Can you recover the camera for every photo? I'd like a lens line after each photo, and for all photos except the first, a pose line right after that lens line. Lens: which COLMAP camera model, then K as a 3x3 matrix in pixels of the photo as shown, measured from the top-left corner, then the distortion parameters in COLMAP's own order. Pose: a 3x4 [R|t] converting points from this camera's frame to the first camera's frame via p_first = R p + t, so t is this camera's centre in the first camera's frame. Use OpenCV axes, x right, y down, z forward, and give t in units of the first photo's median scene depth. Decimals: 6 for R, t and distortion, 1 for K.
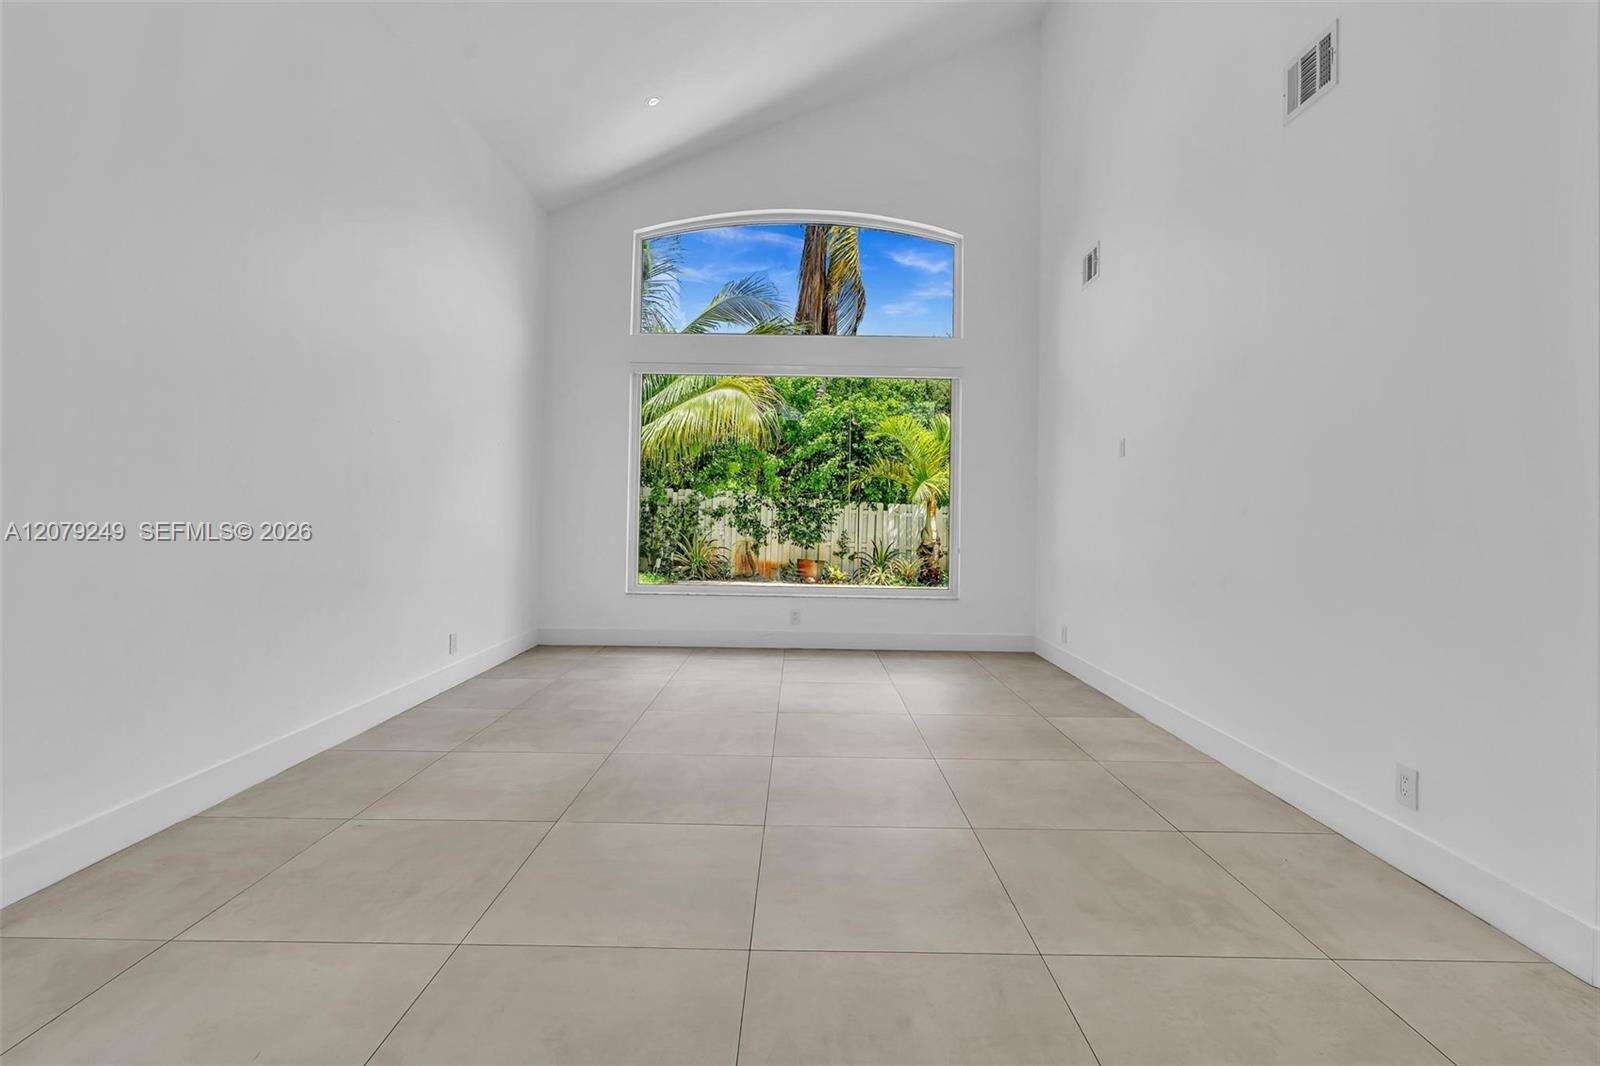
lens RADIAL K [[721.1, 0, 794.7], [0, 721.1, 516.4], [0, 0, 1]] dist [-0.001442, -0.000270]
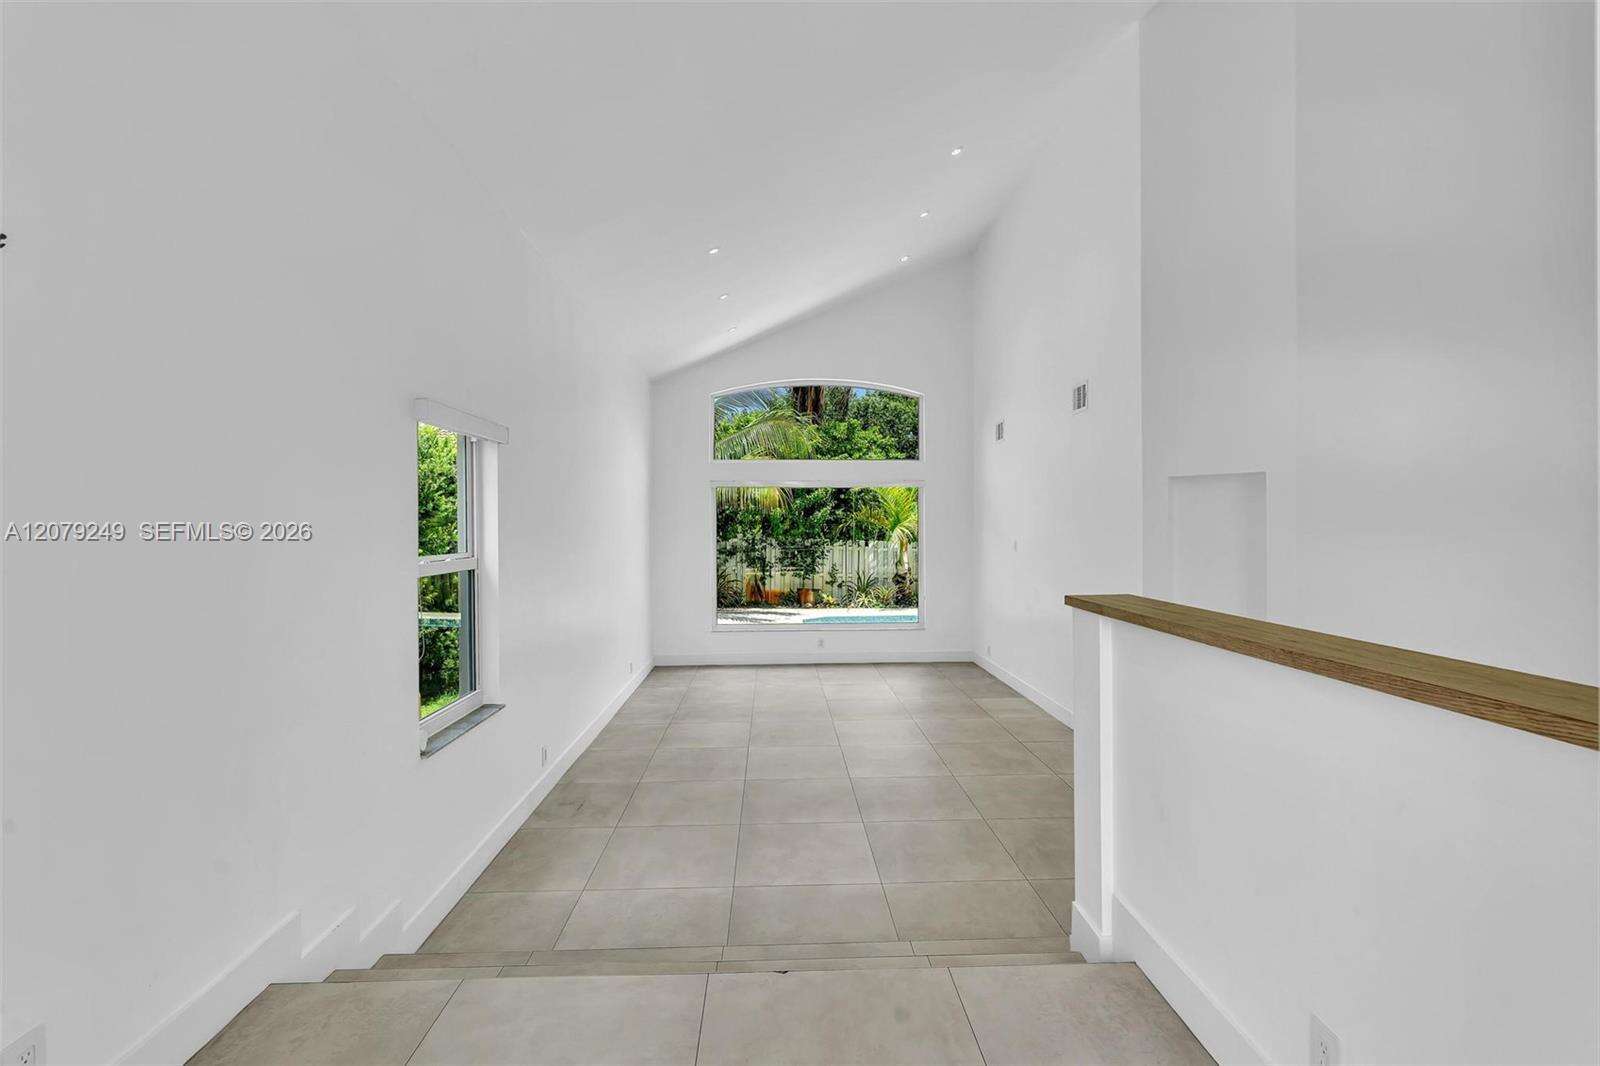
lens RADIAL K [[721.1, 0, 805.3], [0, 721.1, 537.5], [0, 0, 1]] dist [-0.001442, -0.000270]
pose [[0.998233, -0.019474, 0.056148, -0.049808], [0.018444, 0.999653, 0.018800, -0.050698], [-0.056495, -0.017732, 0.998245, -0.233695]]
